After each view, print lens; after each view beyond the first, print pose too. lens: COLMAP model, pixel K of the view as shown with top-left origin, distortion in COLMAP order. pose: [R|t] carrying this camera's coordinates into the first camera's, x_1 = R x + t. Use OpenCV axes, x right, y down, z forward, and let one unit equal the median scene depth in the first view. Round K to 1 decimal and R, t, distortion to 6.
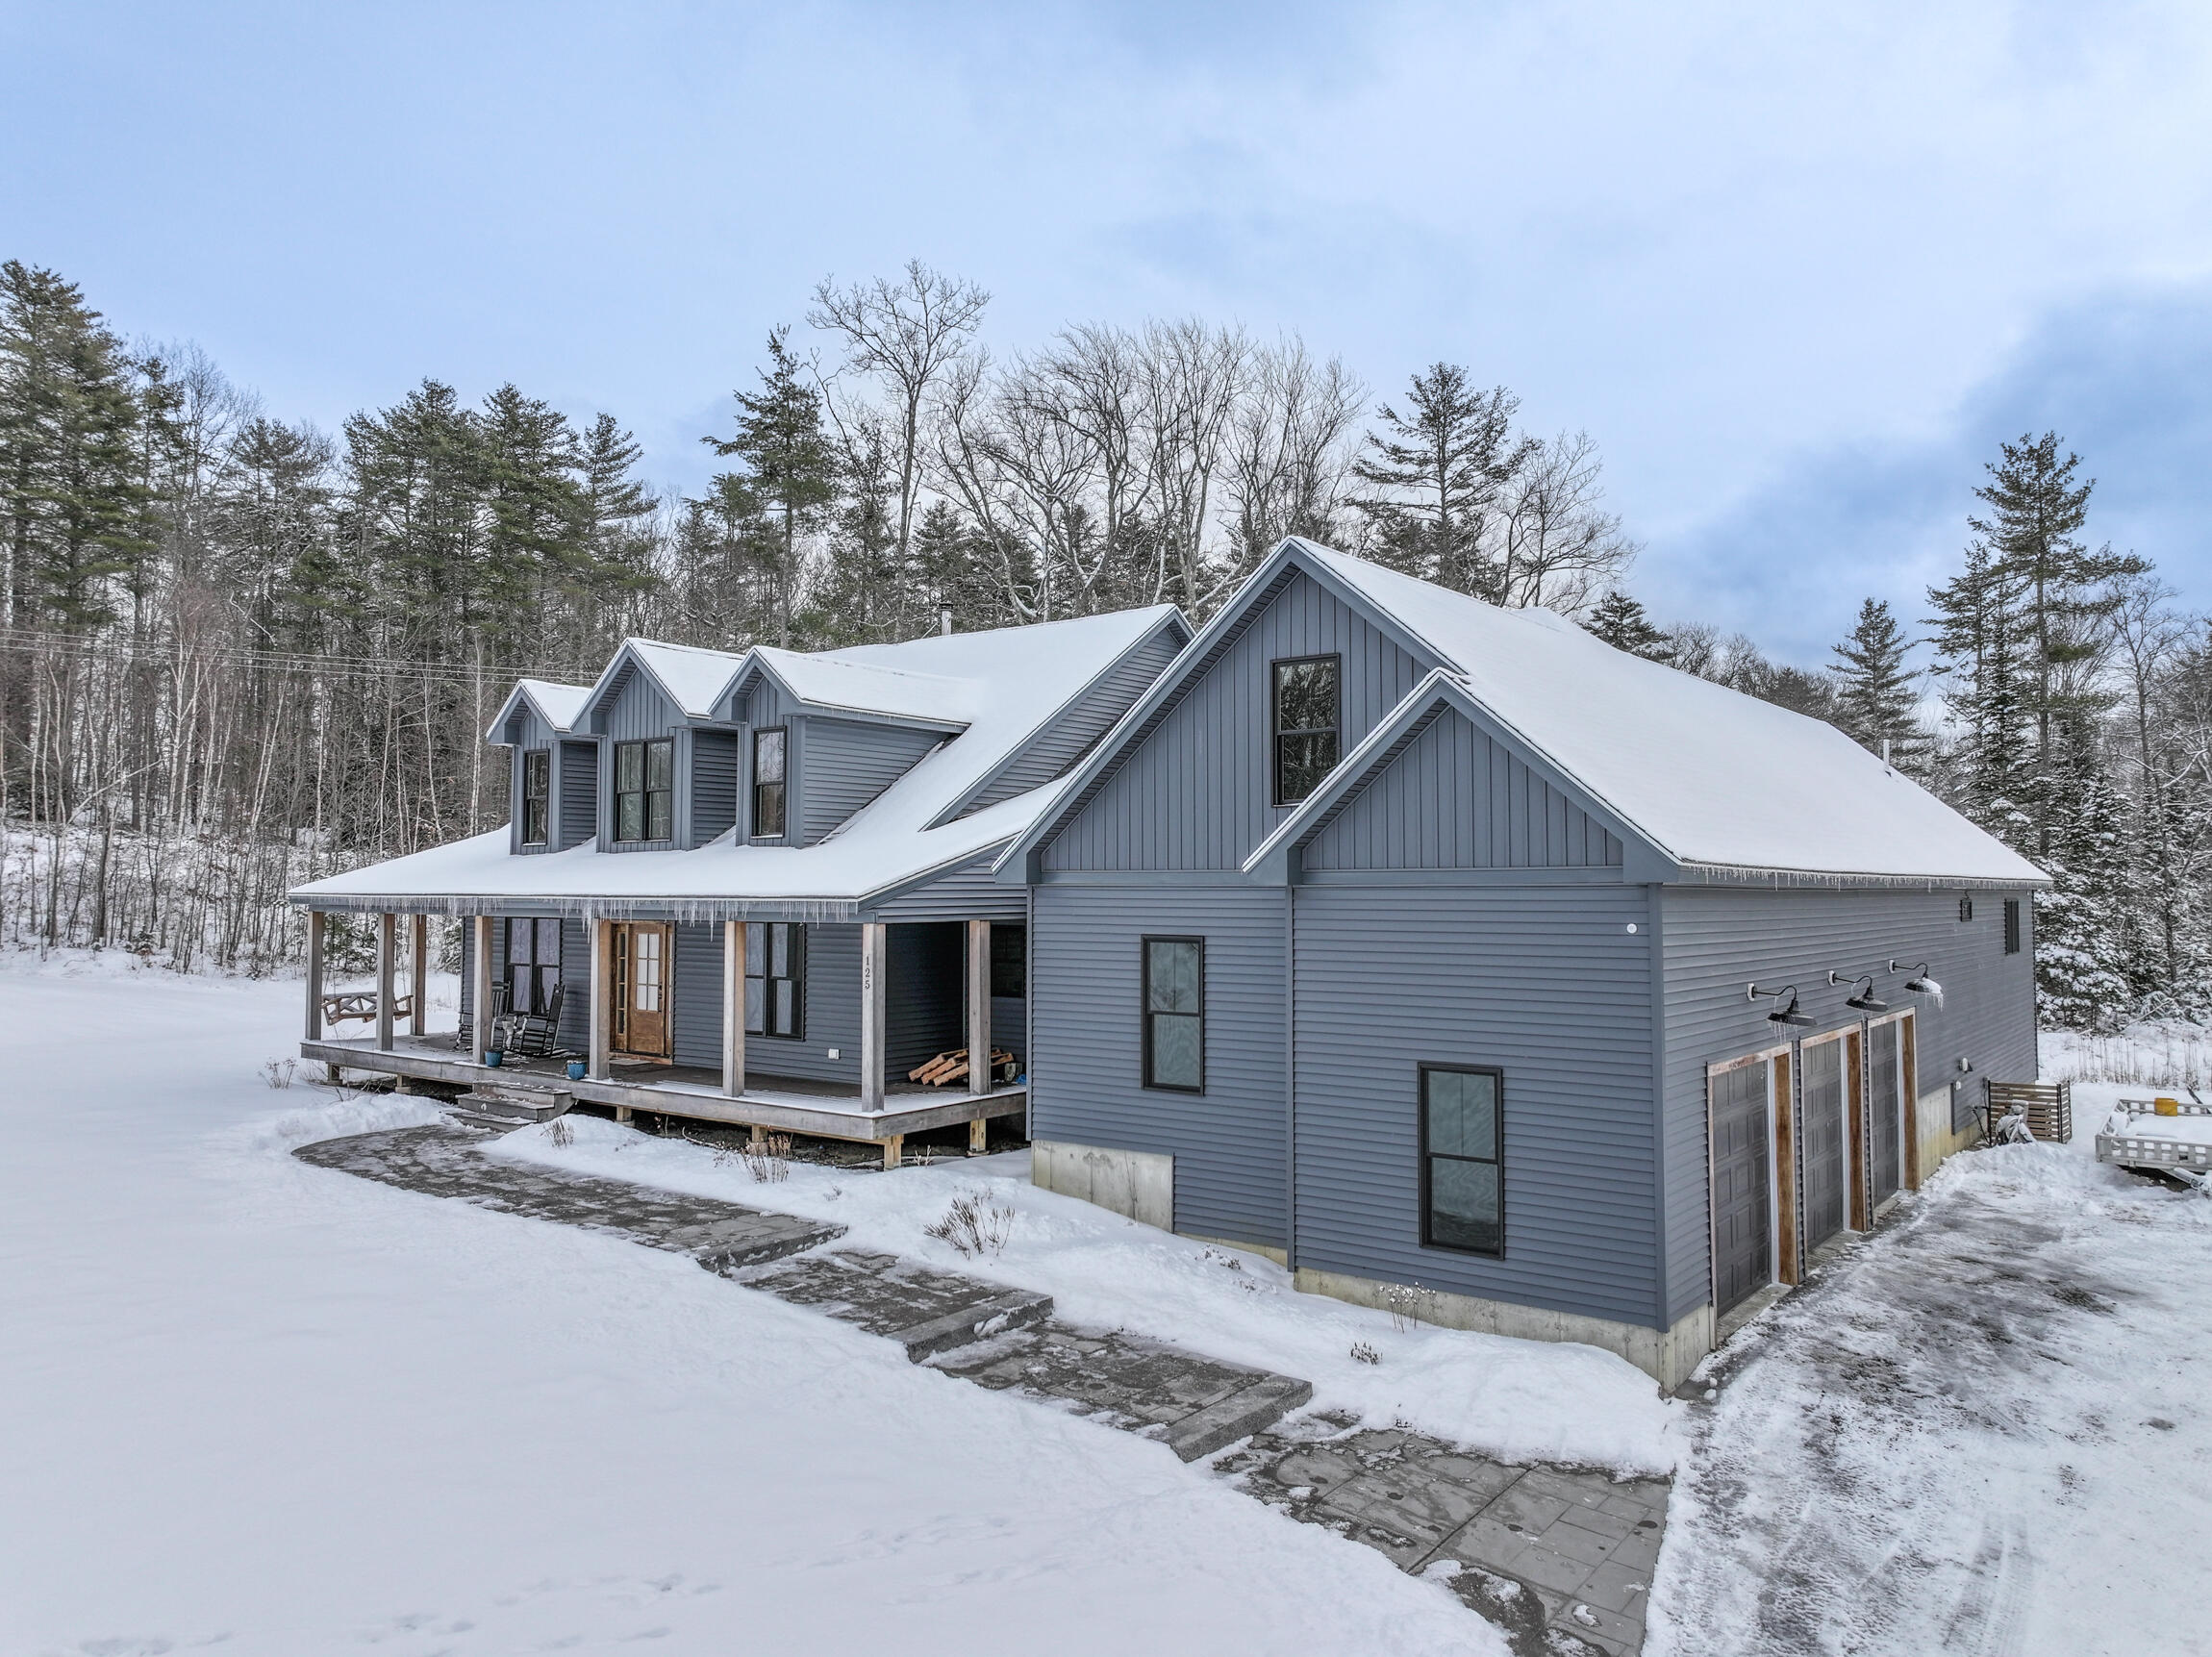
lens RADIAL K [[1542.6, 0, 1106.0], [0, 1542.6, 828.5], [0, 0, 1]] dist [0.002482, 0.000951]
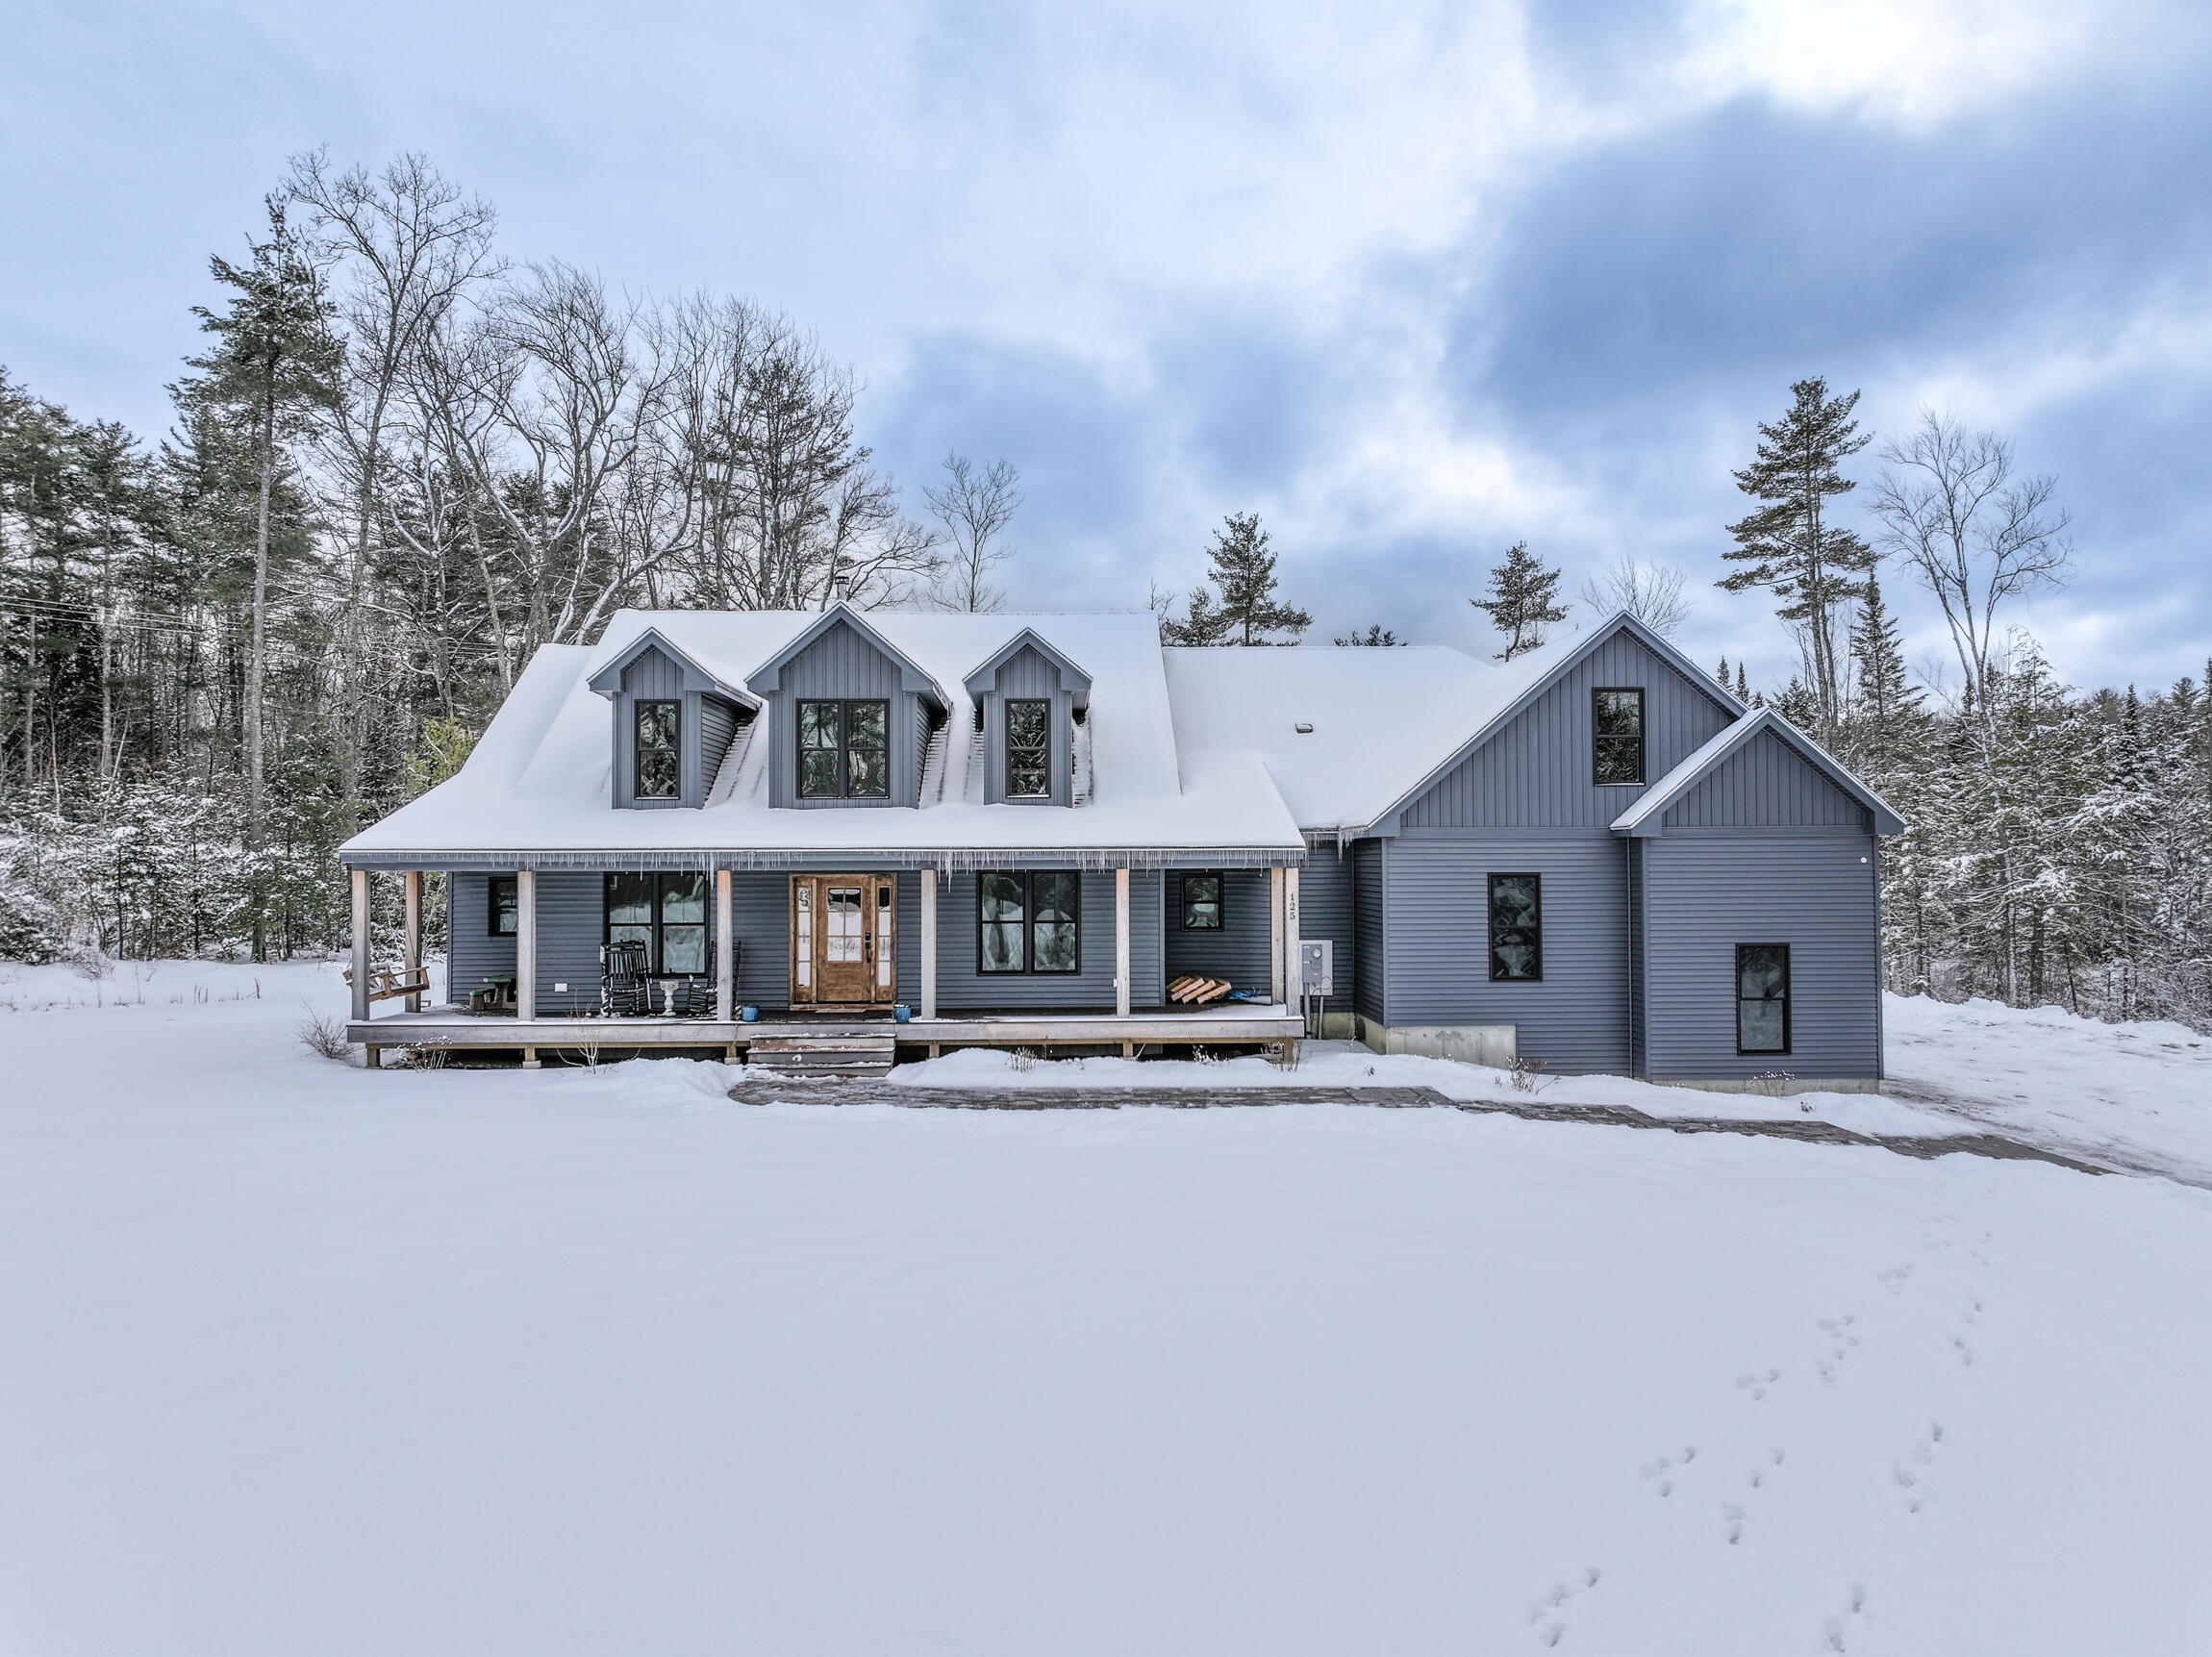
lens RADIAL K [[1542.6, 0, 1106.0], [0, 1542.6, 828.5], [0, 0, 1]] dist [0.002482, 0.000951]
pose [[0.772234, 0.009262, 0.635271, -0.822895], [-0.020280, 0.999744, 0.010077, 0.015351], [-0.635015, -0.020665, 0.772223, 0.094028]]
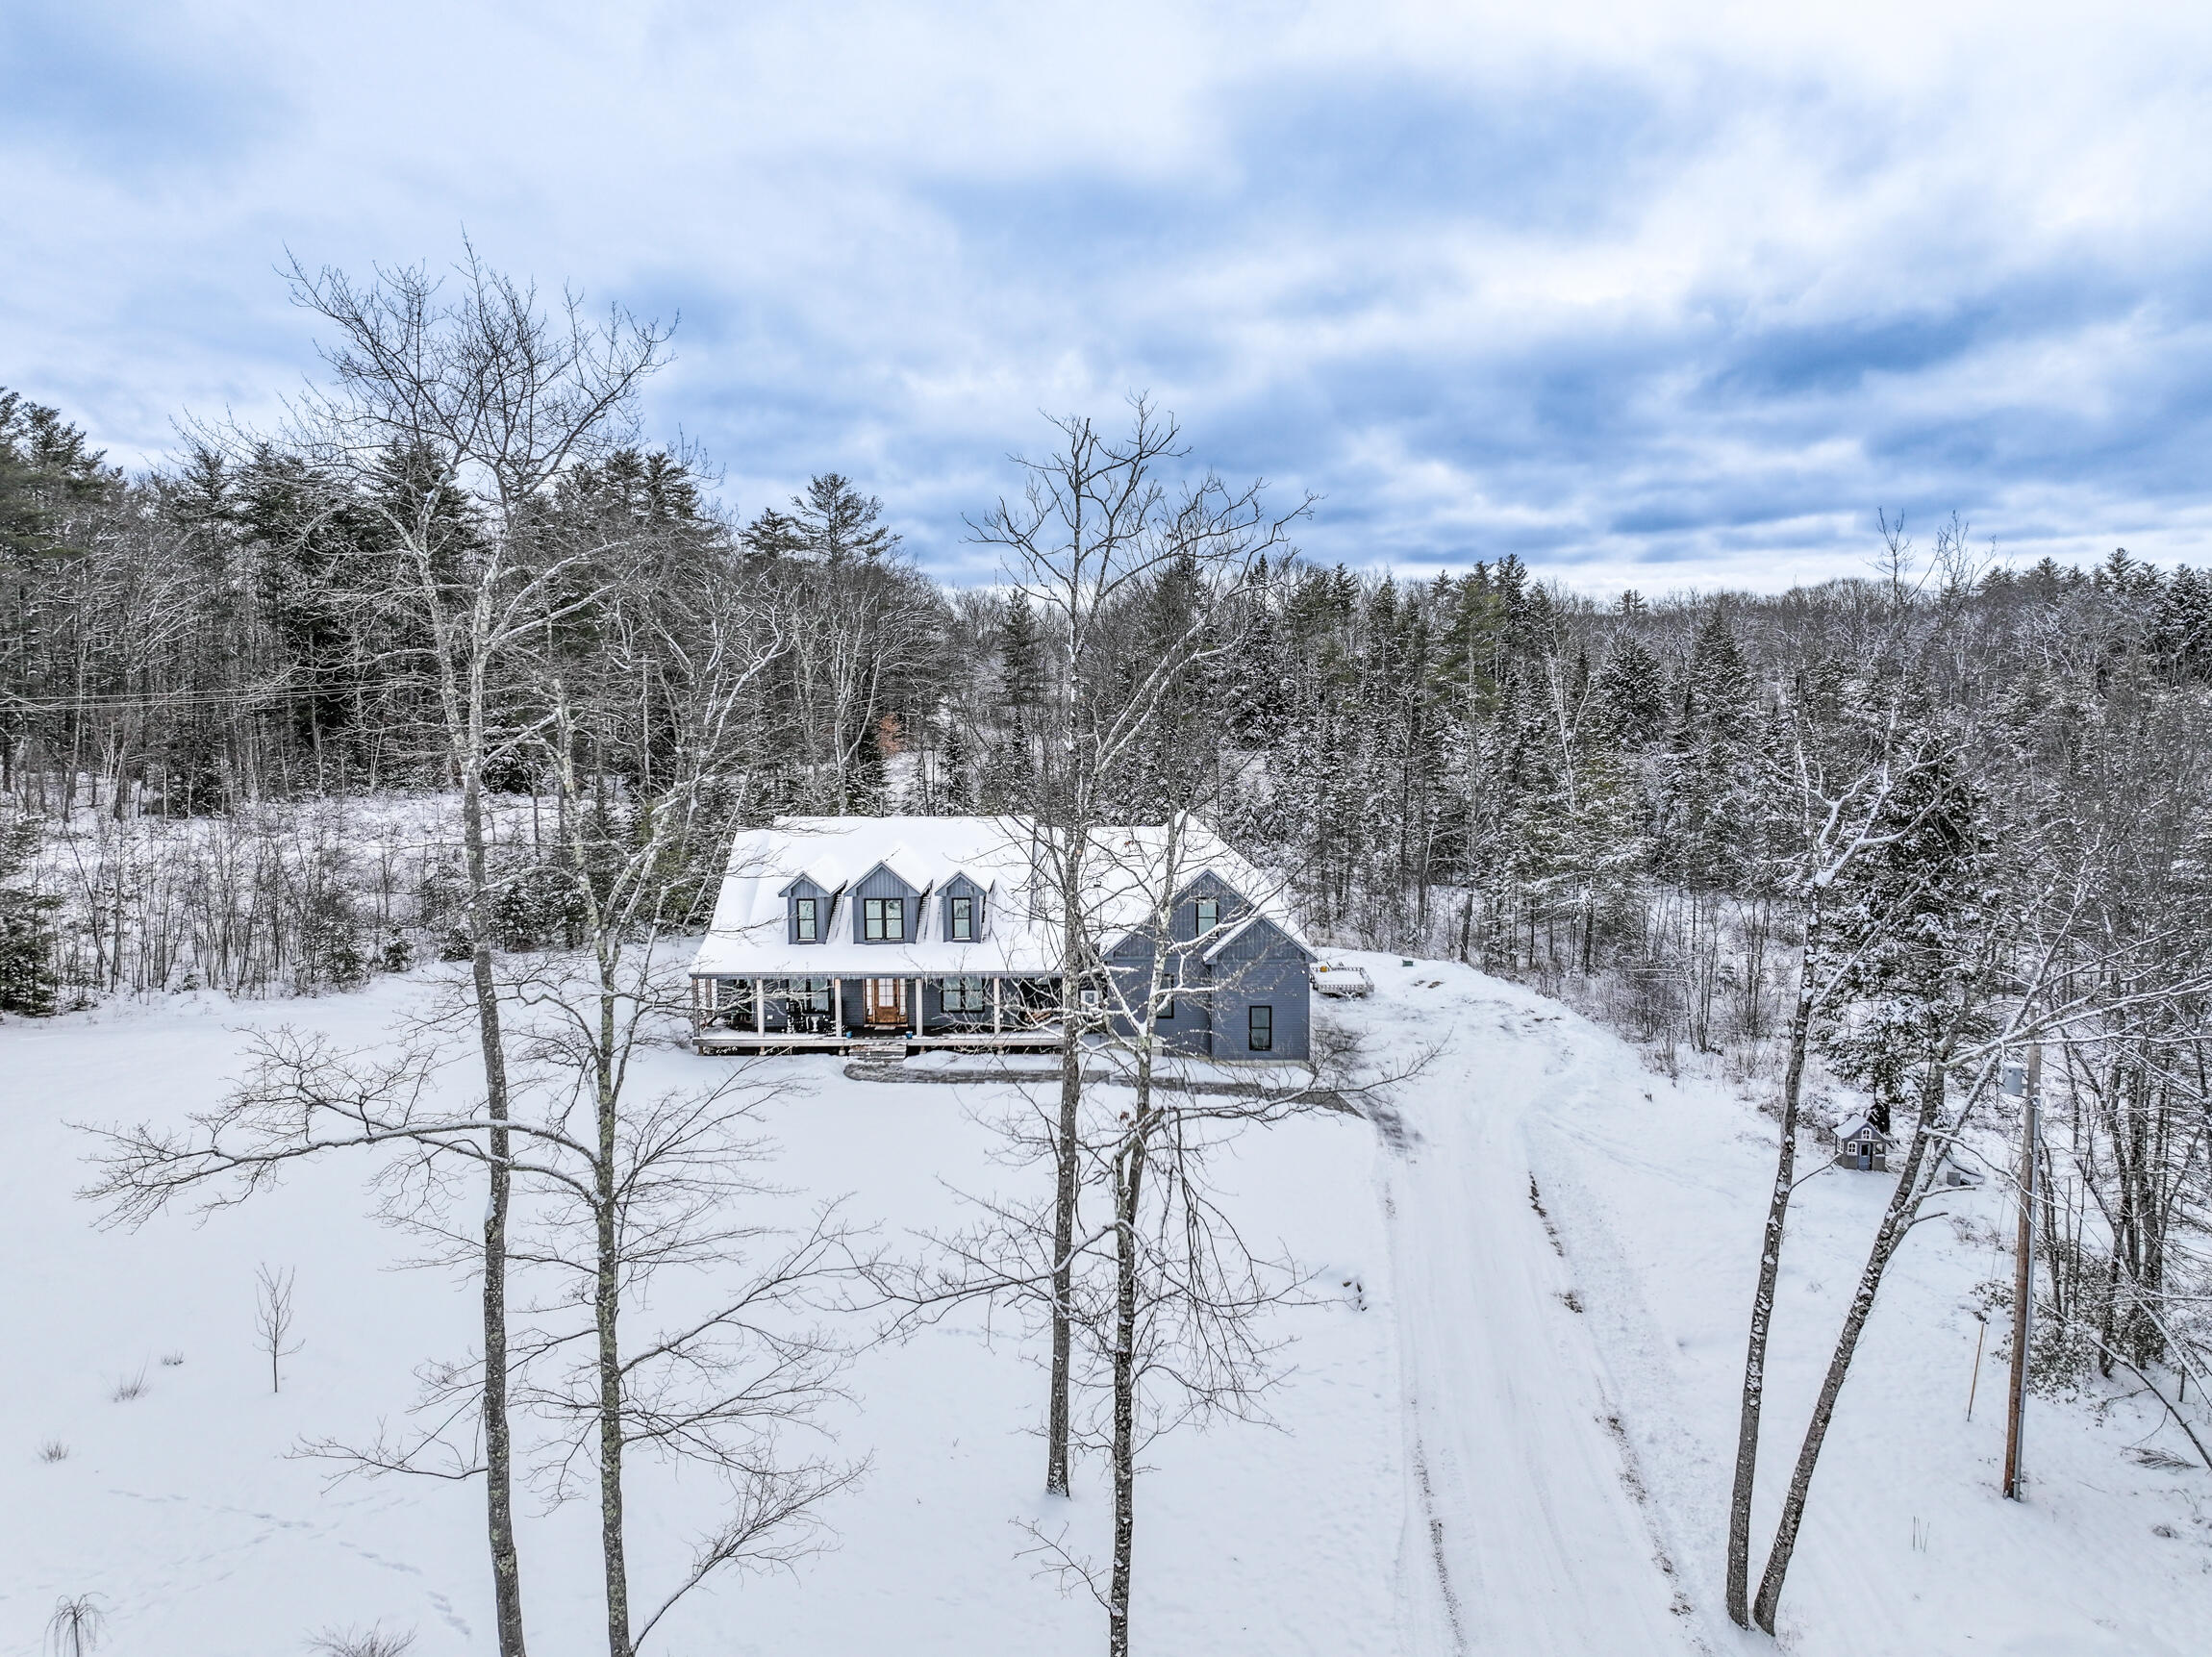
lens RADIAL K [[1542.6, 0, 1106.0], [0, 1542.6, 828.5], [0, 0, 1]] dist [0.002482, 0.000951]
pose [[0.791846, -0.071951, 0.606468, -1.503452], [-0.018511, 0.989752, 0.141591, -0.522107], [-0.610441, -0.123345, 0.782399, -1.117882]]
